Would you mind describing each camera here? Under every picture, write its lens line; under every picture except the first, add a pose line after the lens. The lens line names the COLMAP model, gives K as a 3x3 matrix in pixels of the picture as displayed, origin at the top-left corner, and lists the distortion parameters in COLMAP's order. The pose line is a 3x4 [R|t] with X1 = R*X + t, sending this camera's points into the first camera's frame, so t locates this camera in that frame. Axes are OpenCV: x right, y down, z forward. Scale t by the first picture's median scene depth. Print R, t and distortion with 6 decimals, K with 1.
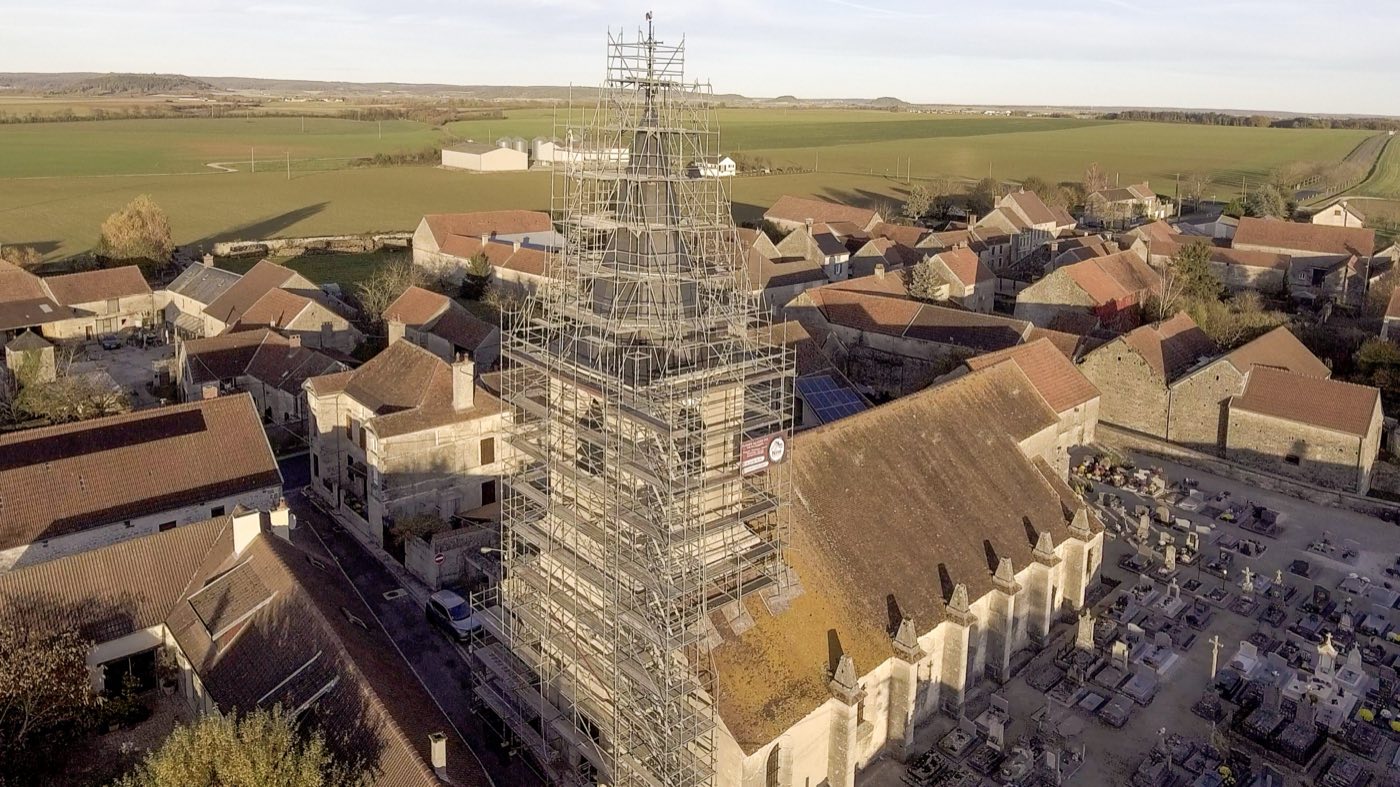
lens RADIAL K [[540.4, 0, 700.0], [0, 540.4, 393.5], [0, 0, 1]] dist [-0.012227, 0.000362]
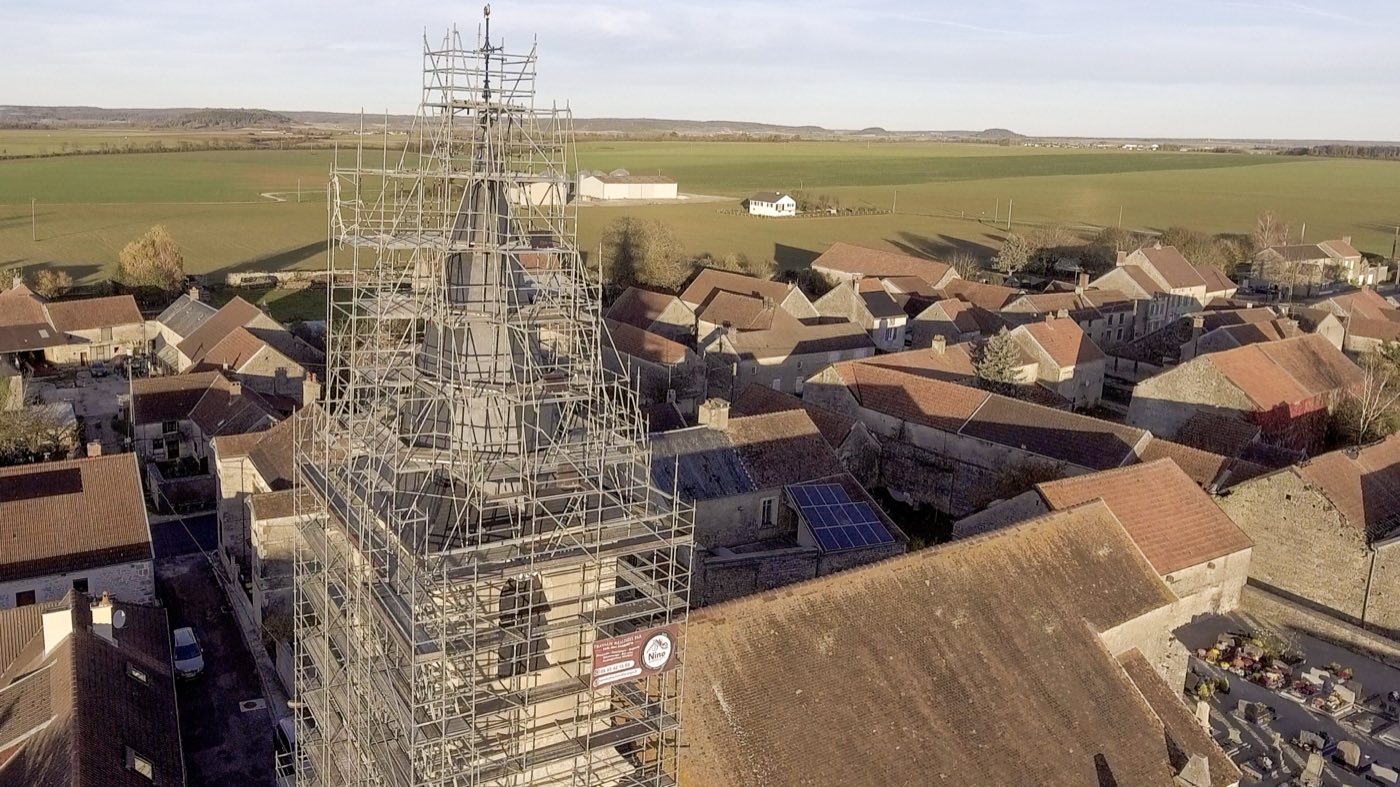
lens RADIAL K [[528.3, 0, 700.0], [0, 528.3, 393.5], [0, 0, 1]] dist [-0.010581, 0.000095]
pose [[0.978104, 0.089847, -0.187723, 0.151514], [-0.097186, 0.994807, -0.030244, -0.103659], [0.184031, 0.047826, 0.981756, 0.191427]]
